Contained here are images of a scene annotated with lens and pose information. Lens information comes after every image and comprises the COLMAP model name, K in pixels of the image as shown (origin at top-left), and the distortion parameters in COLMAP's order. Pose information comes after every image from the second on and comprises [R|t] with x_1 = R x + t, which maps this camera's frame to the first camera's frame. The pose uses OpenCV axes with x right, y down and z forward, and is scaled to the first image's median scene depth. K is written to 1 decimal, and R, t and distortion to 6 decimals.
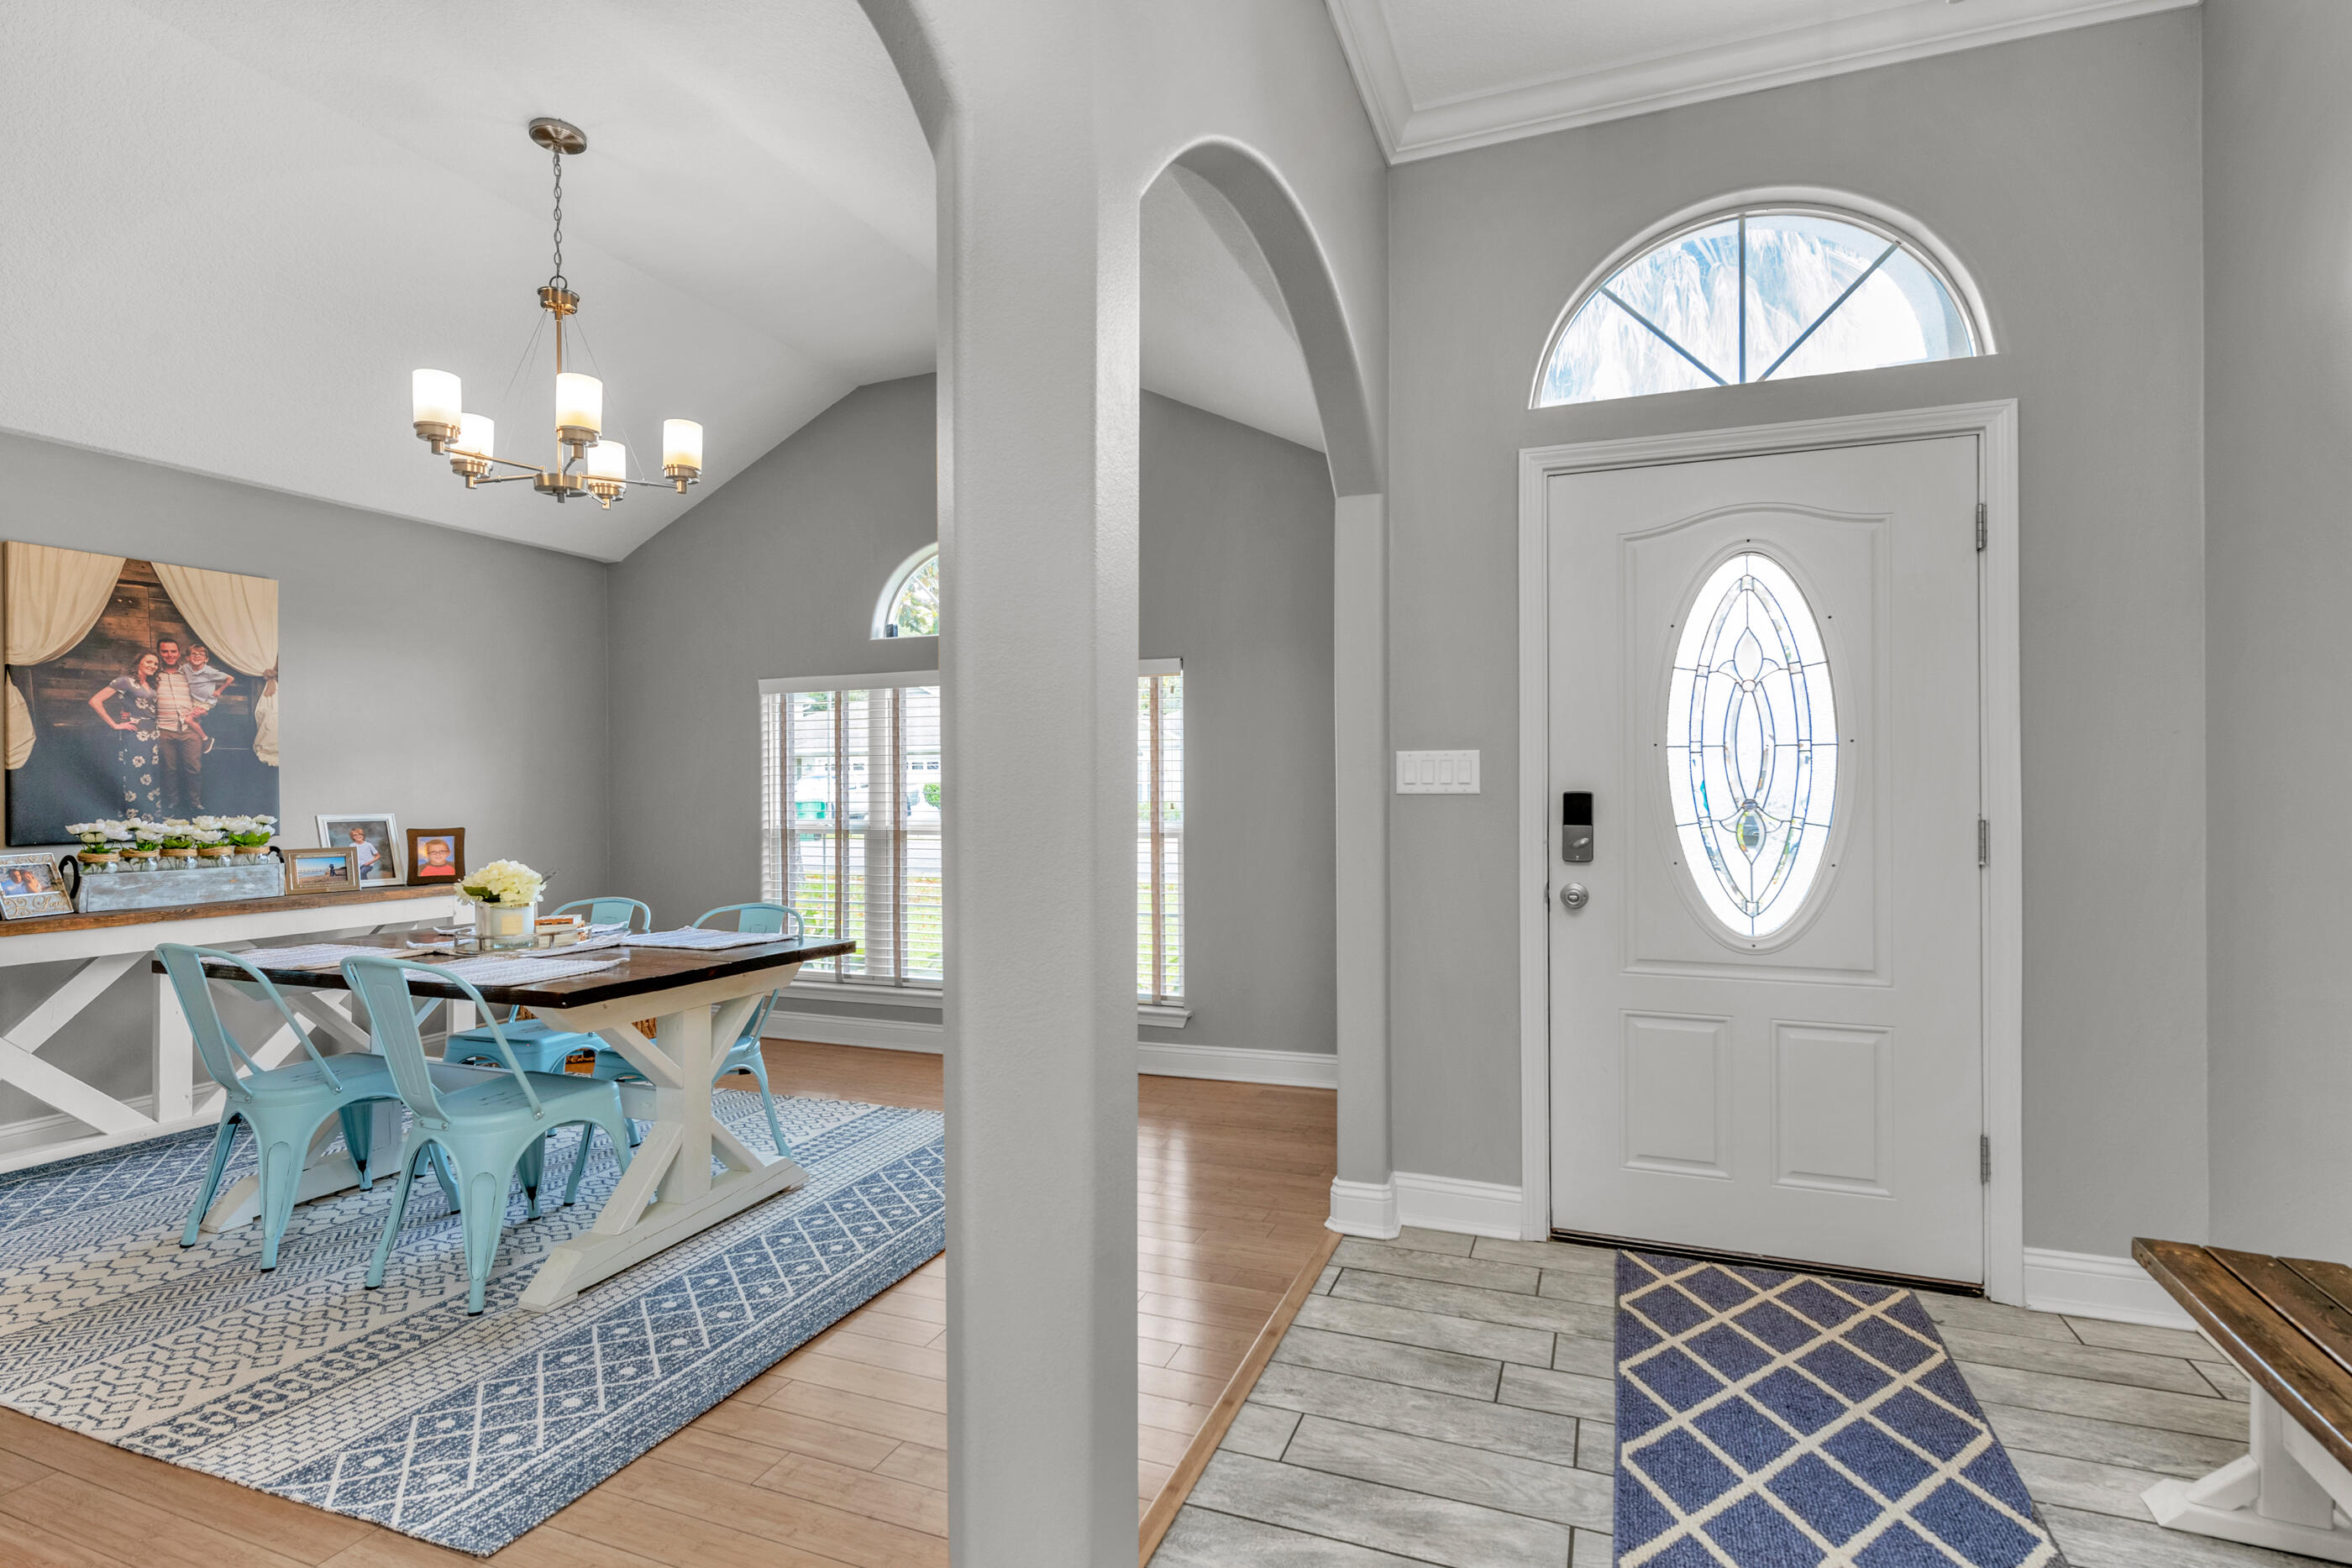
lens RADIAL K [[1044.4, 0, 1248.2], [0, 1044.4, 793.4], [0, 0, 1]] dist [0.008918, -0.005114]
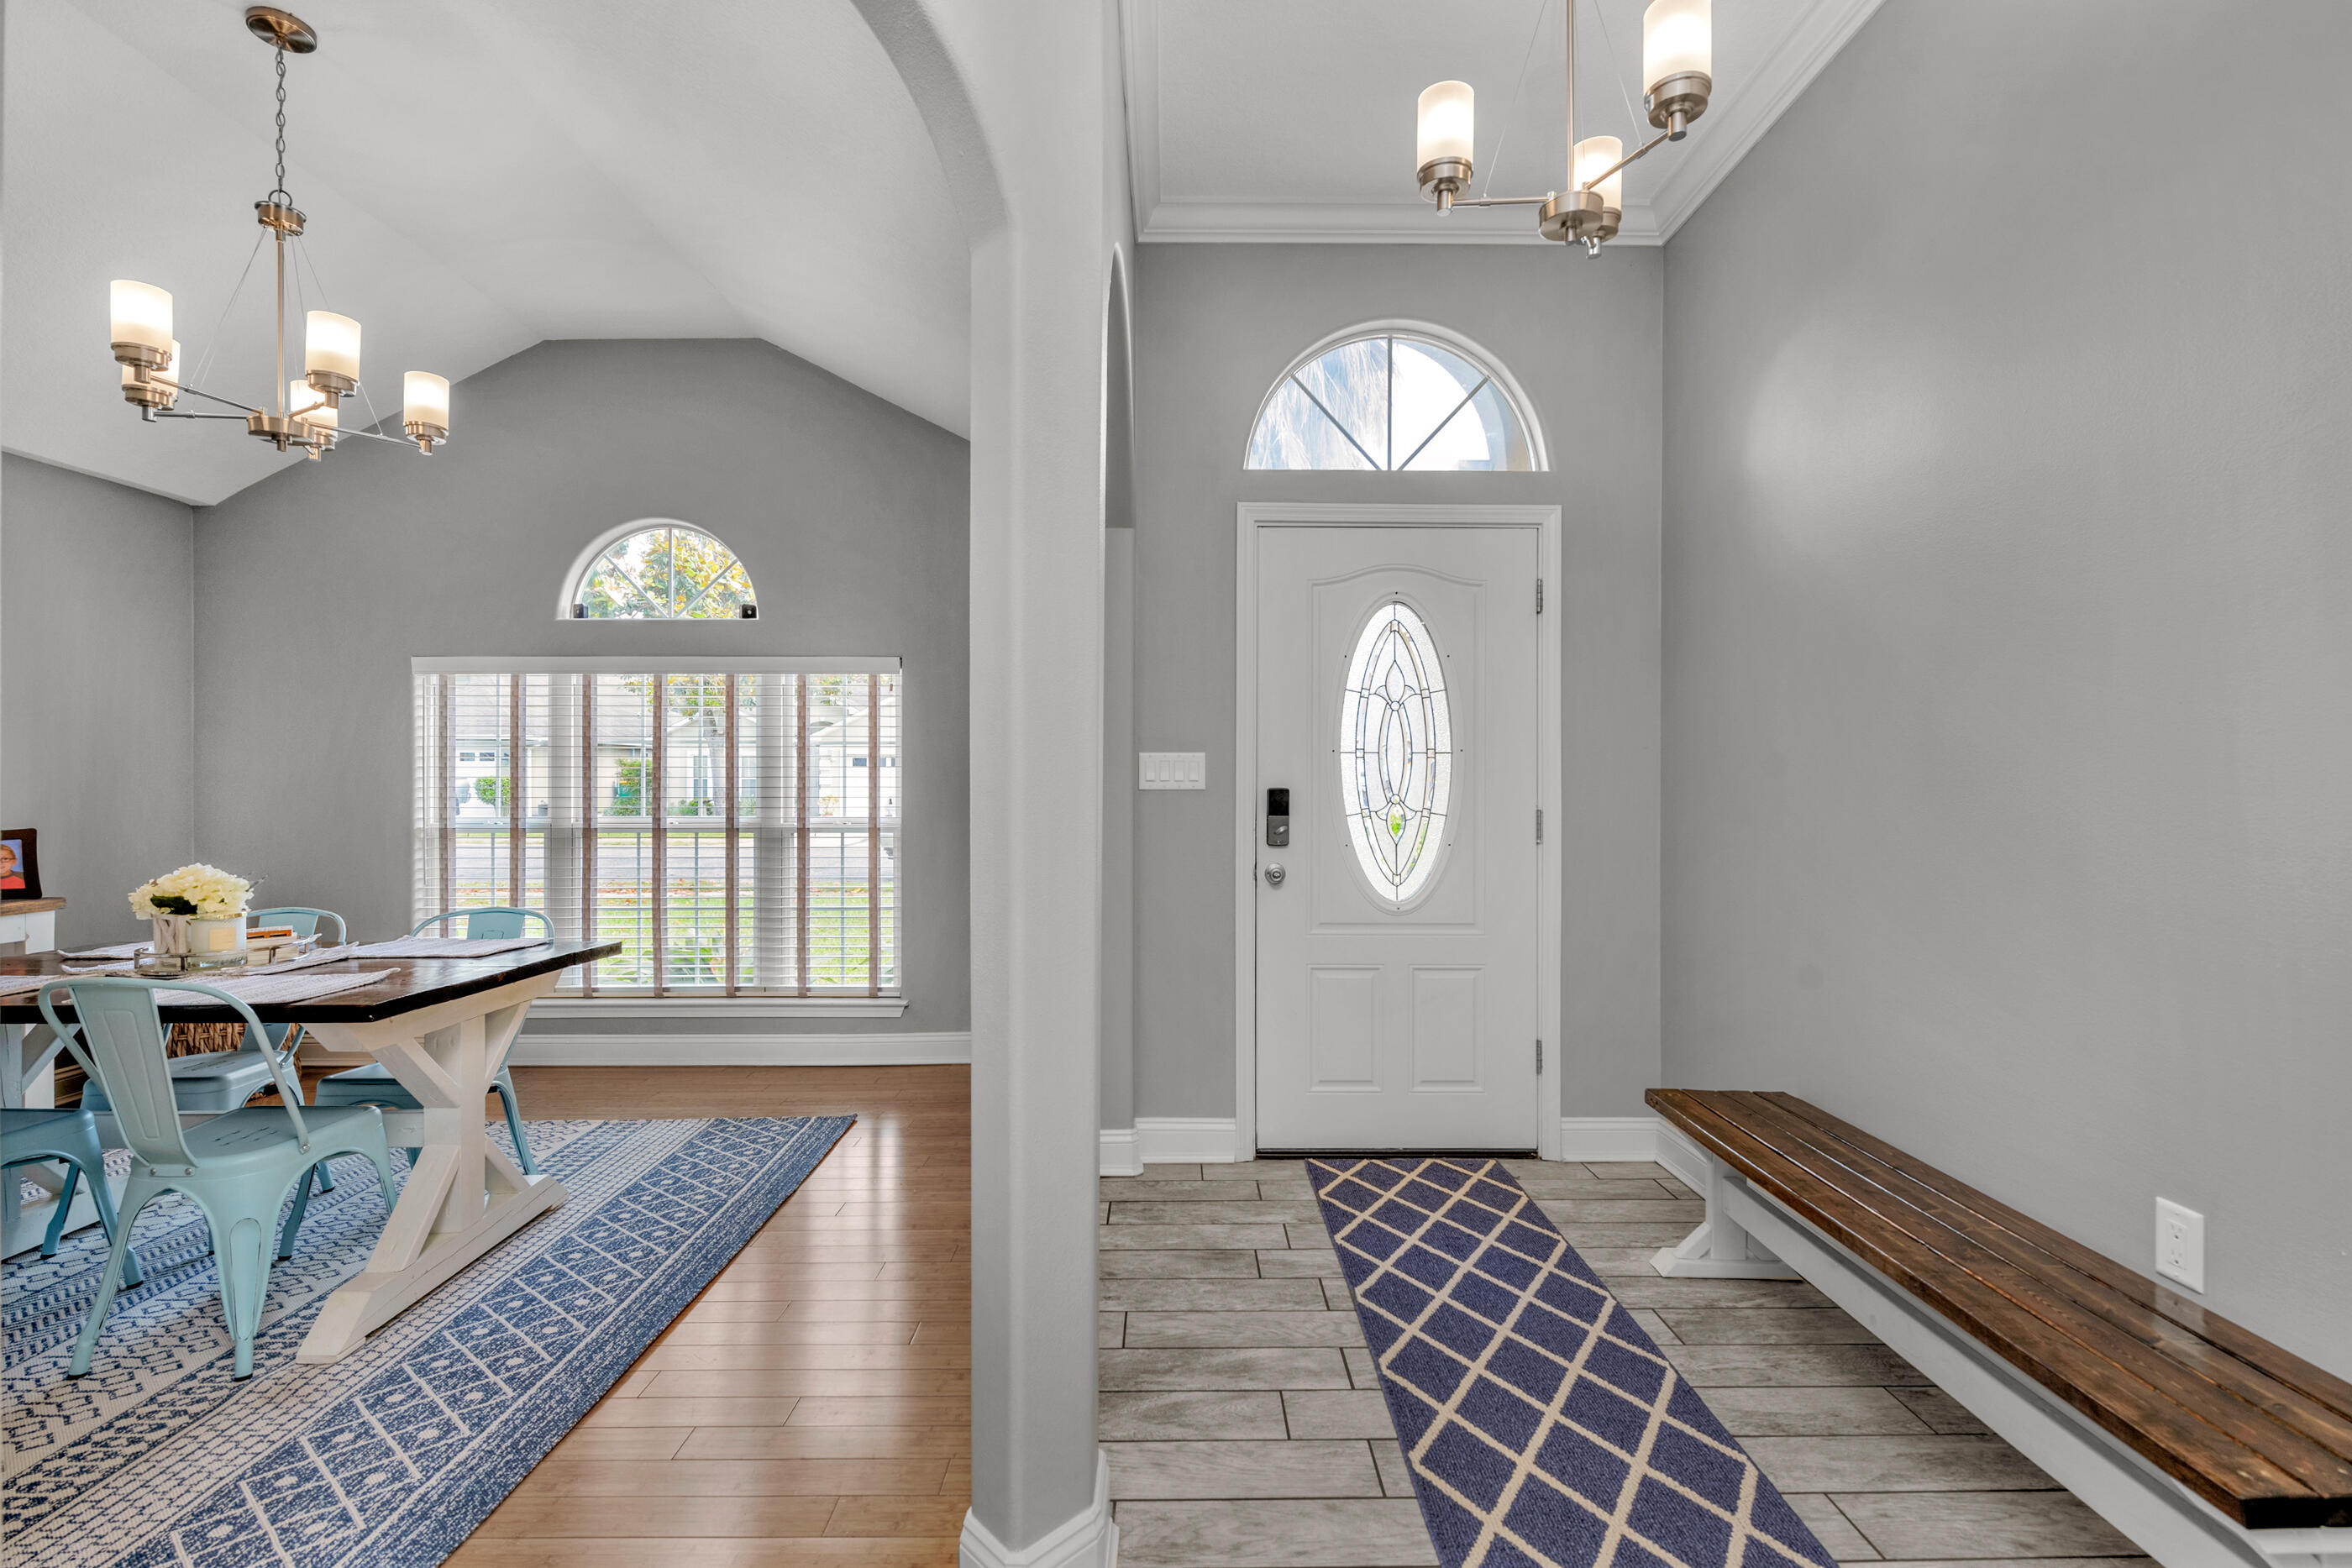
lens RADIAL K [[1039.8, 0, 1239.2], [0, 1039.8, 796.4], [0, 0, 1]] dist [0.017564, -0.007484]
pose [[0.914525, 0.000147, 0.404530, -0.273577], [-0.002374, 0.999985, 0.005004, 0.002212], [-0.404523, -0.005537, 0.914511, -0.115063]]
